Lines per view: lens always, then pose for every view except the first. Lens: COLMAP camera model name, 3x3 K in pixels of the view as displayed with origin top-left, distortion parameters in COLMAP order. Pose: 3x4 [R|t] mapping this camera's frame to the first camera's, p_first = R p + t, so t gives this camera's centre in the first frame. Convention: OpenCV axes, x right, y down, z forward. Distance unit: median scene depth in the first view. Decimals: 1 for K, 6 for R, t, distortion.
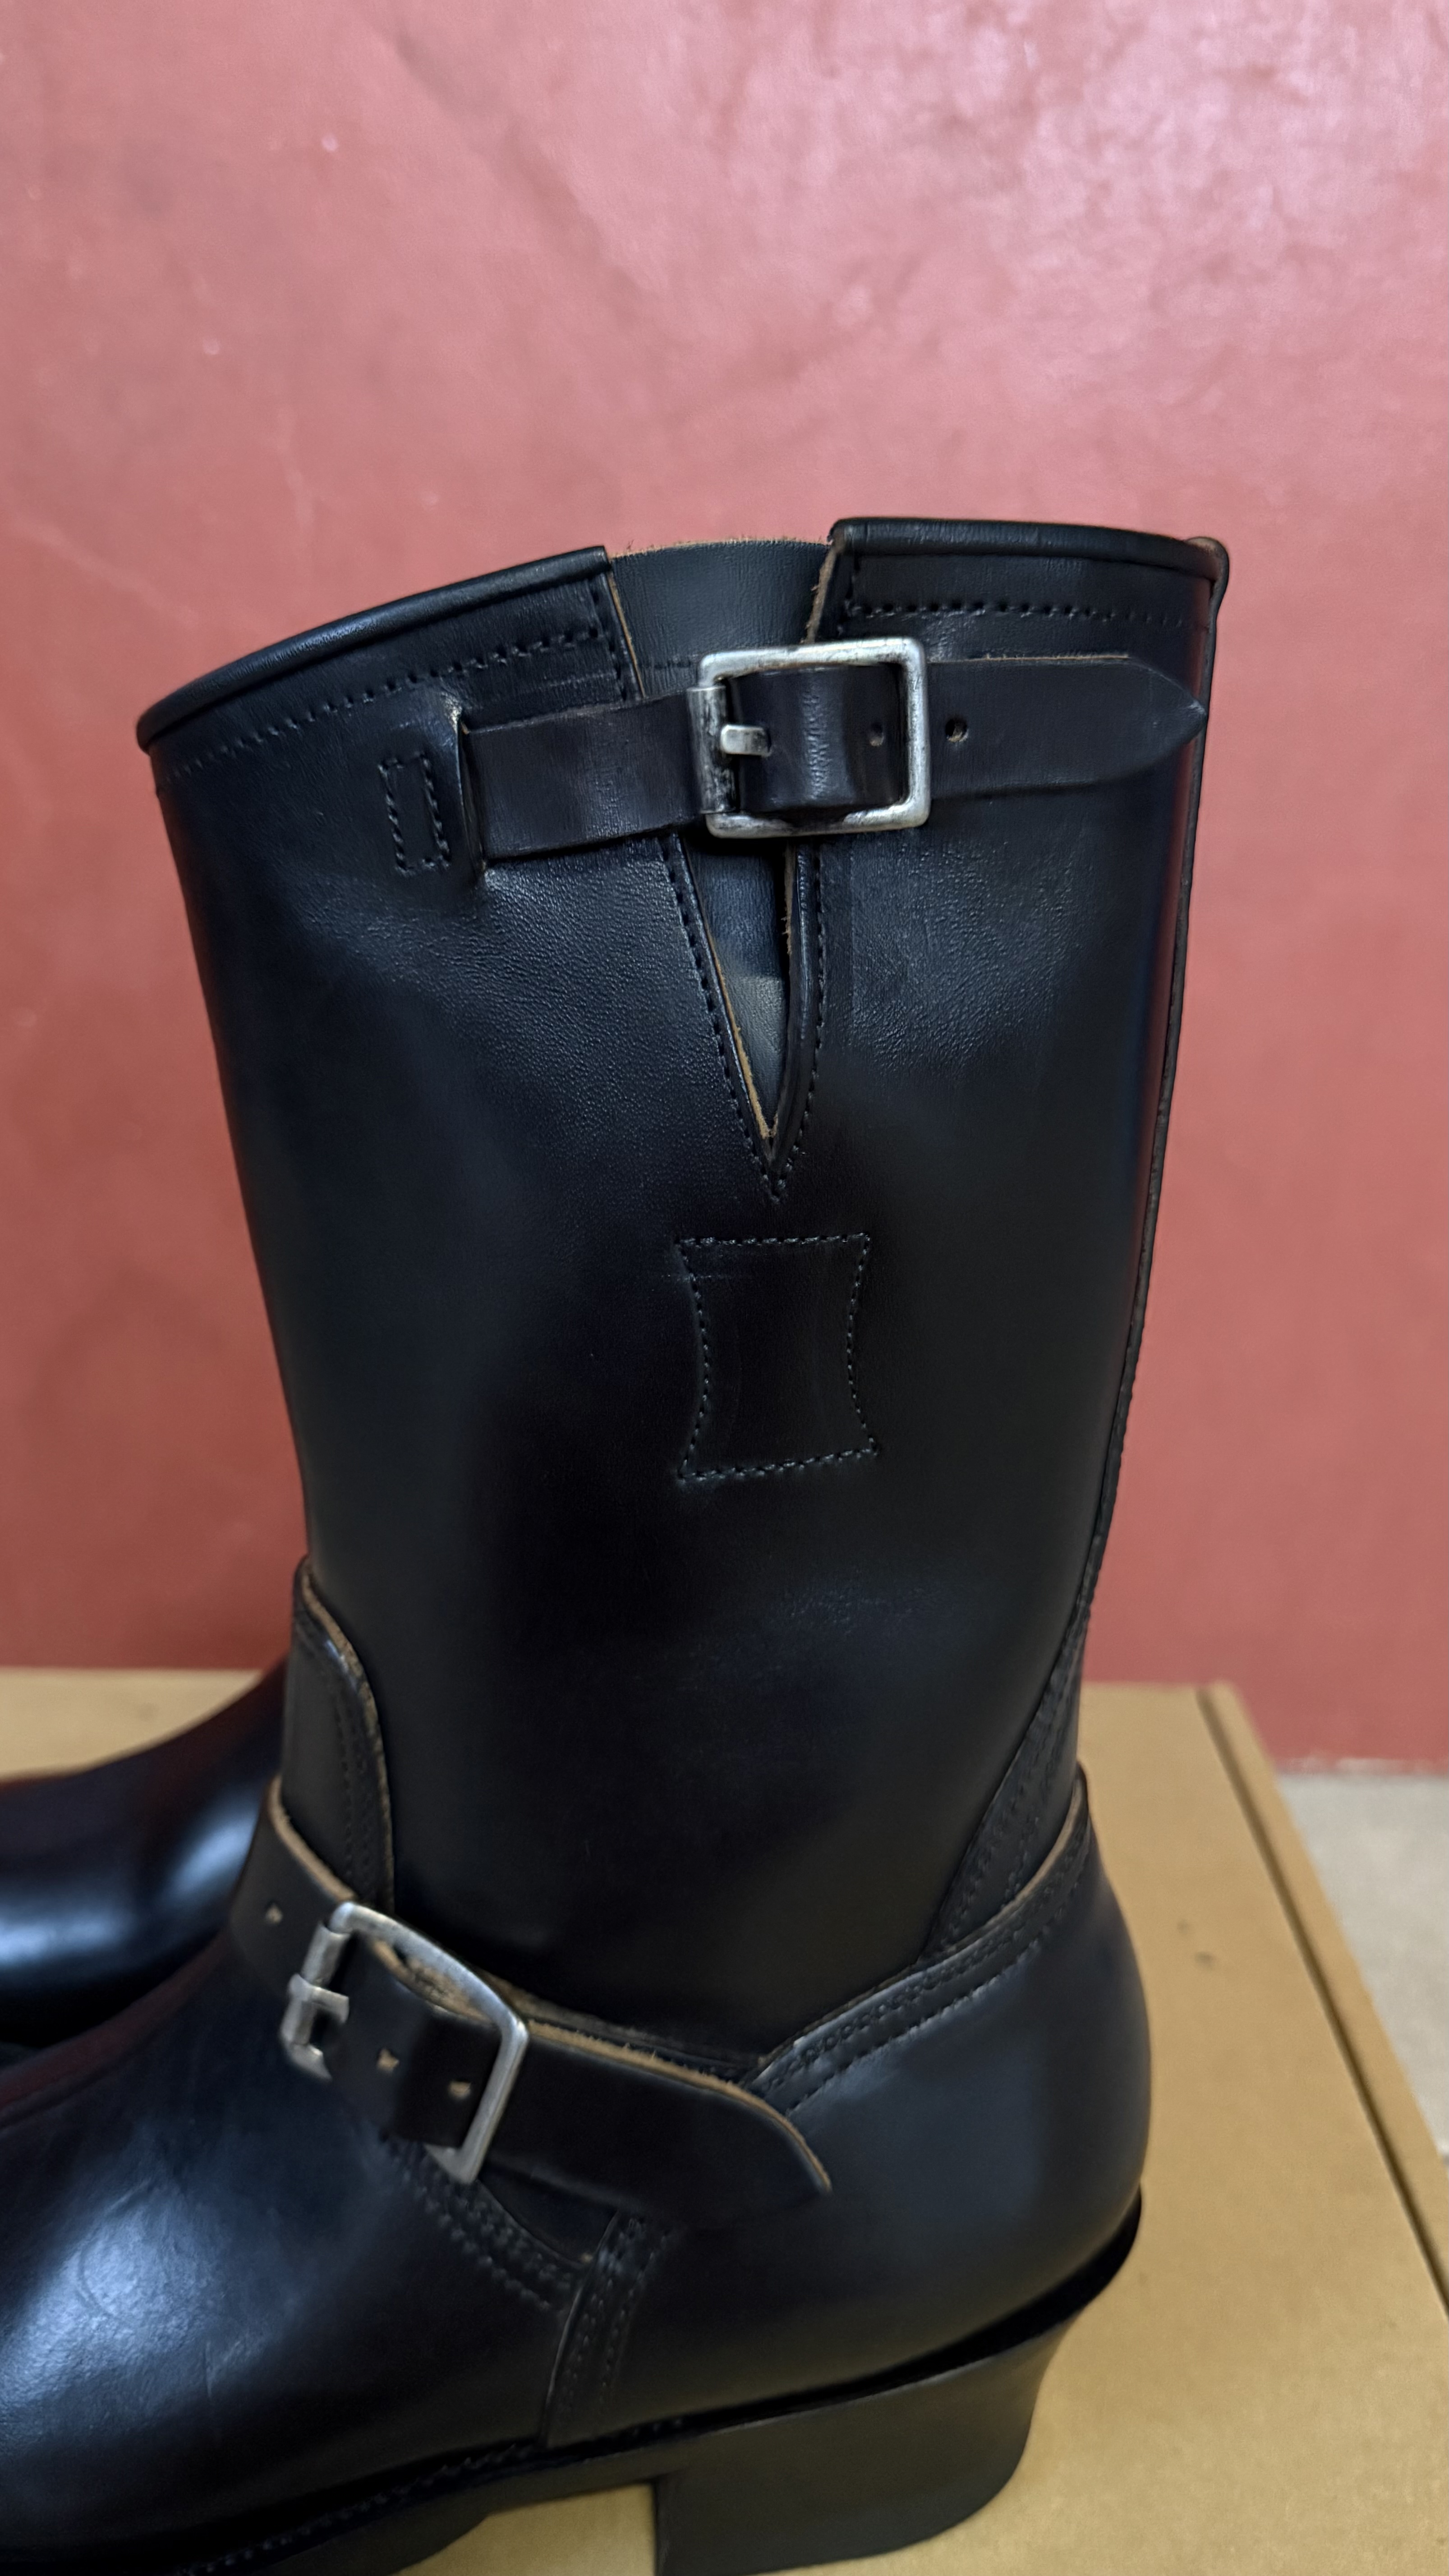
lens RADIAL K [[1896.0, 0, 732.2], [0, 1896.0, 1279.9], [0, 0, 1]] dist [0.010667, -0.030464]
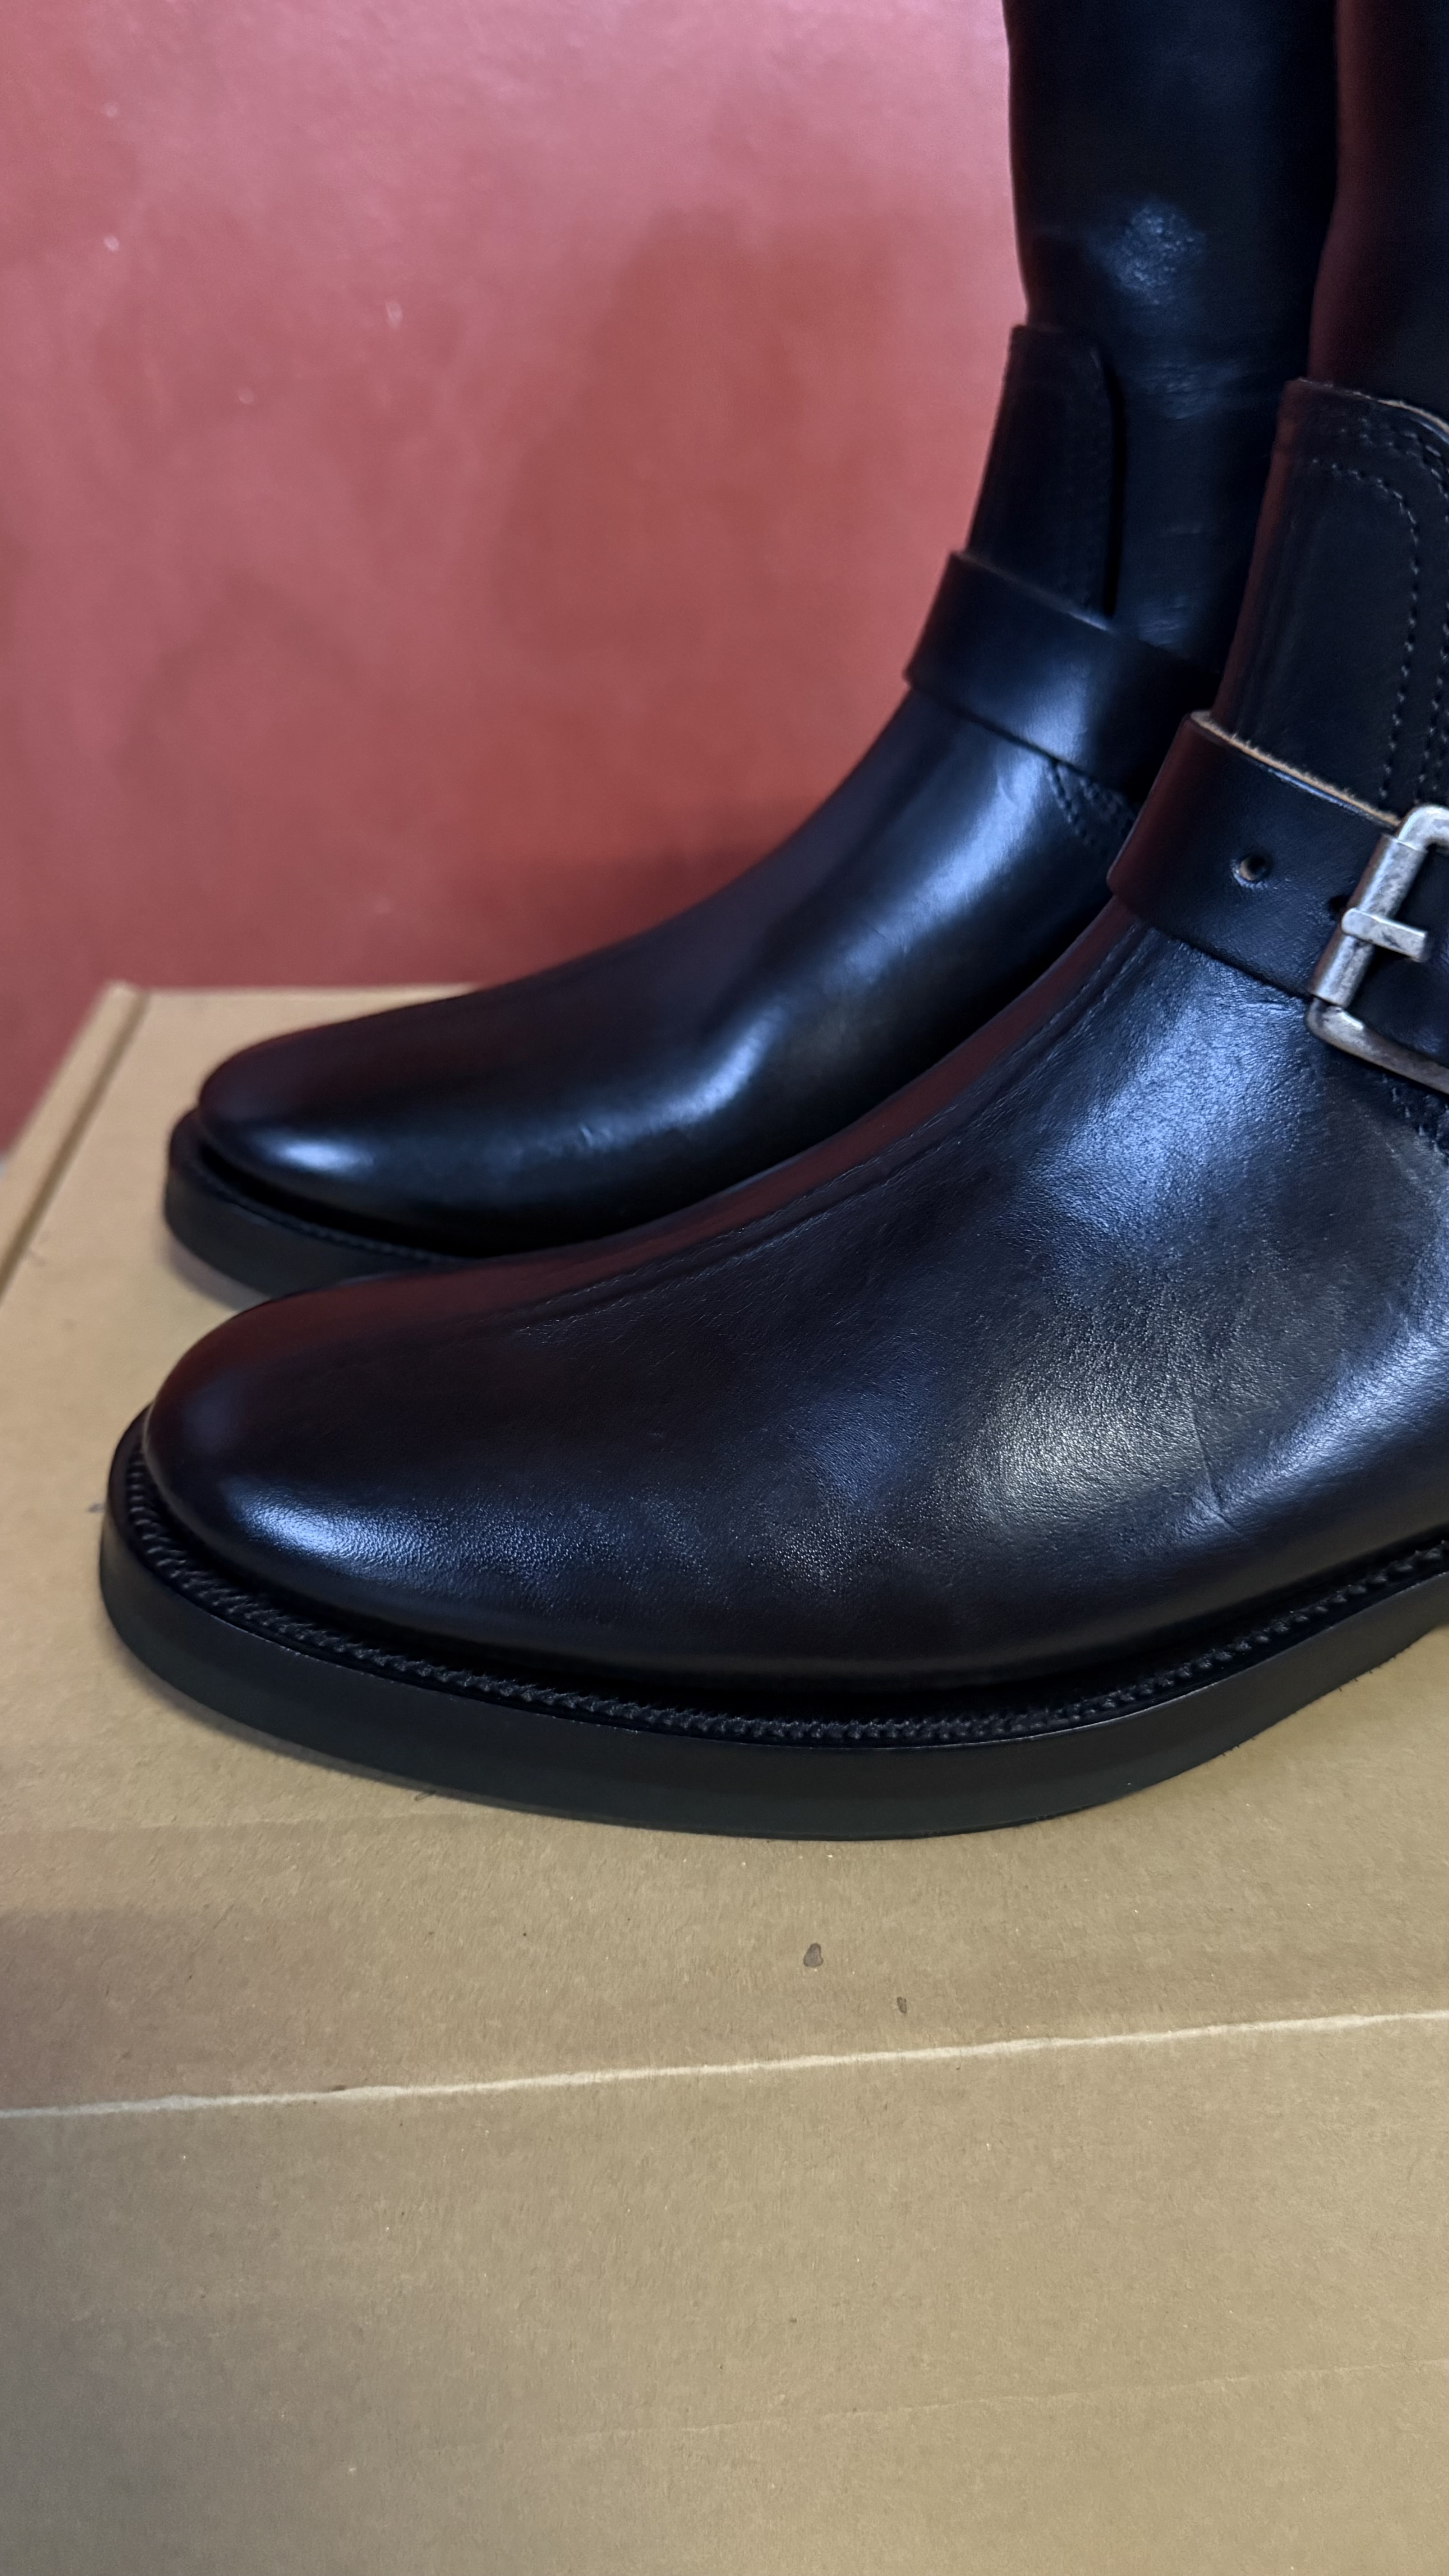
lens RADIAL K [[1896.0, 0, 733.3], [0, 1896.0, 1272.9], [0, 0, 1]] dist [0.010667, -0.030464]
pose [[0.991135, -0.047863, 0.123934, -0.263879], [0.021781, 0.978768, 0.203809, 0.157942], [-0.131057, -0.199303, 0.971134, 0.113042]]
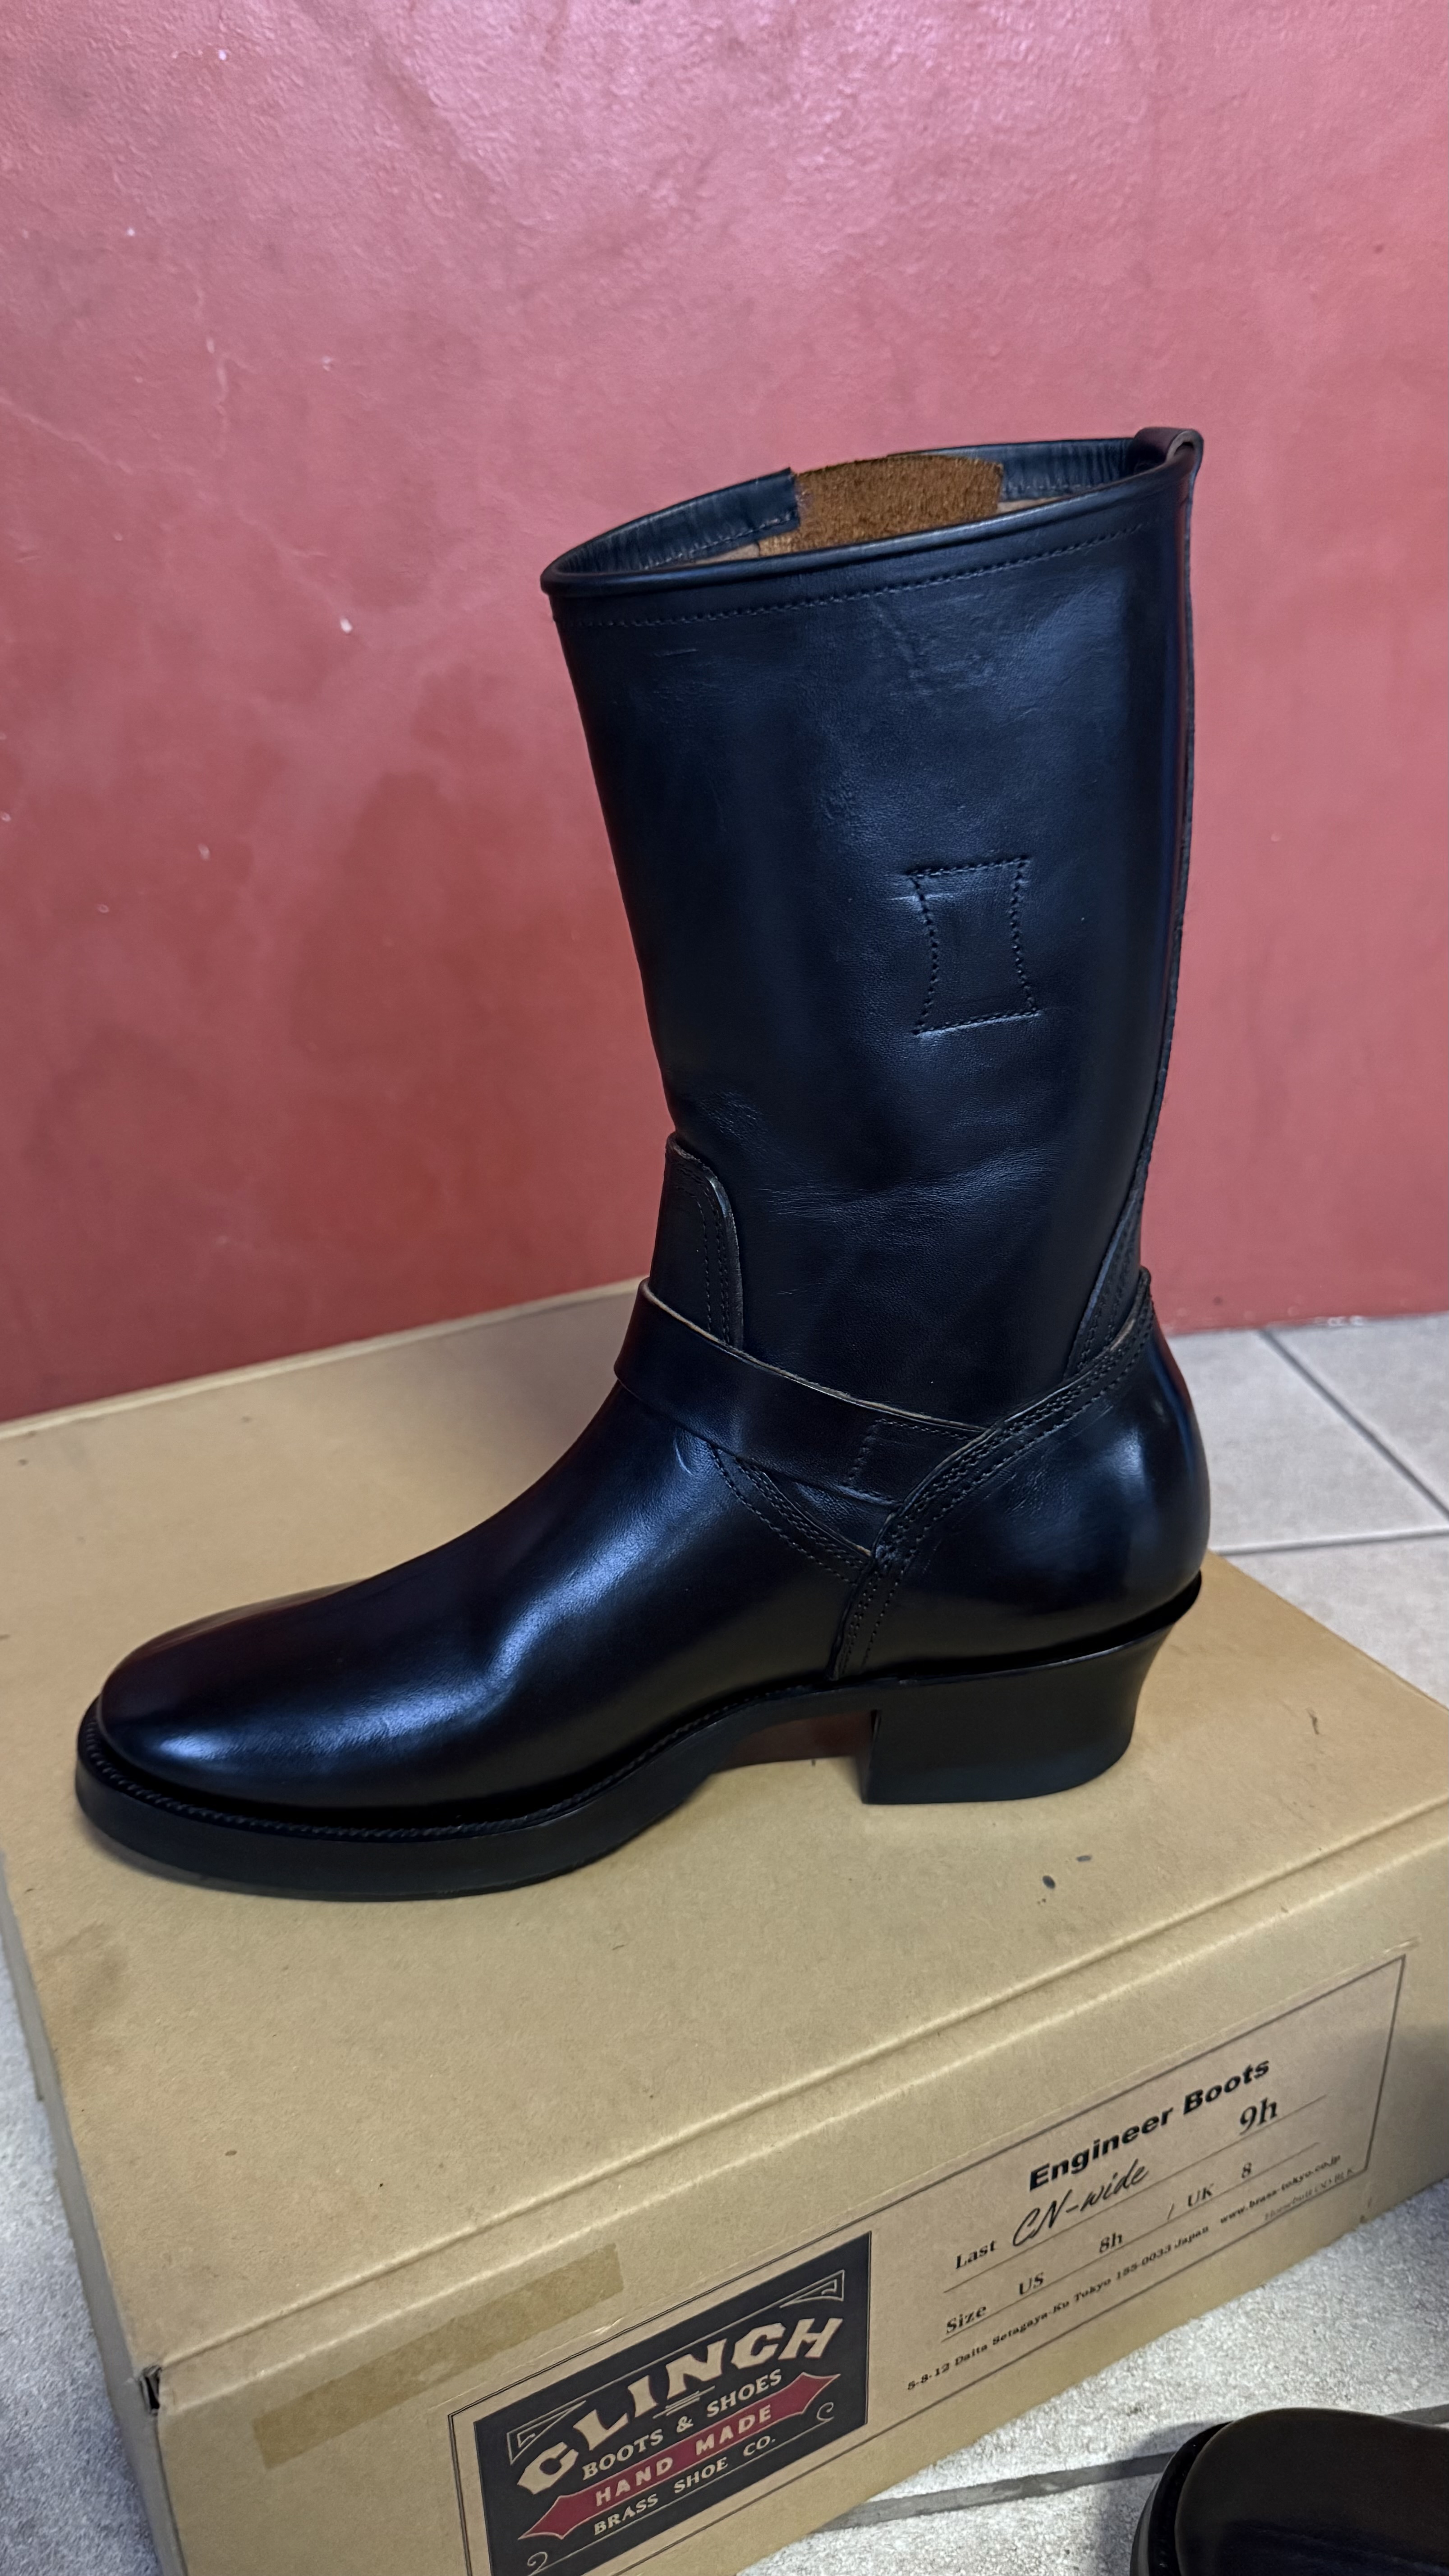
lens RADIAL K [[1896.0, 0, 728.9], [0, 1896.0, 1296.2], [0, 0, 1]] dist [0.010667, -0.030464]
pose [[0.982130, -0.096334, 0.161680, -0.170043], [0.077765, 0.990023, 0.117504, 0.063451], [-0.171386, -0.102831, 0.979823, -0.316510]]
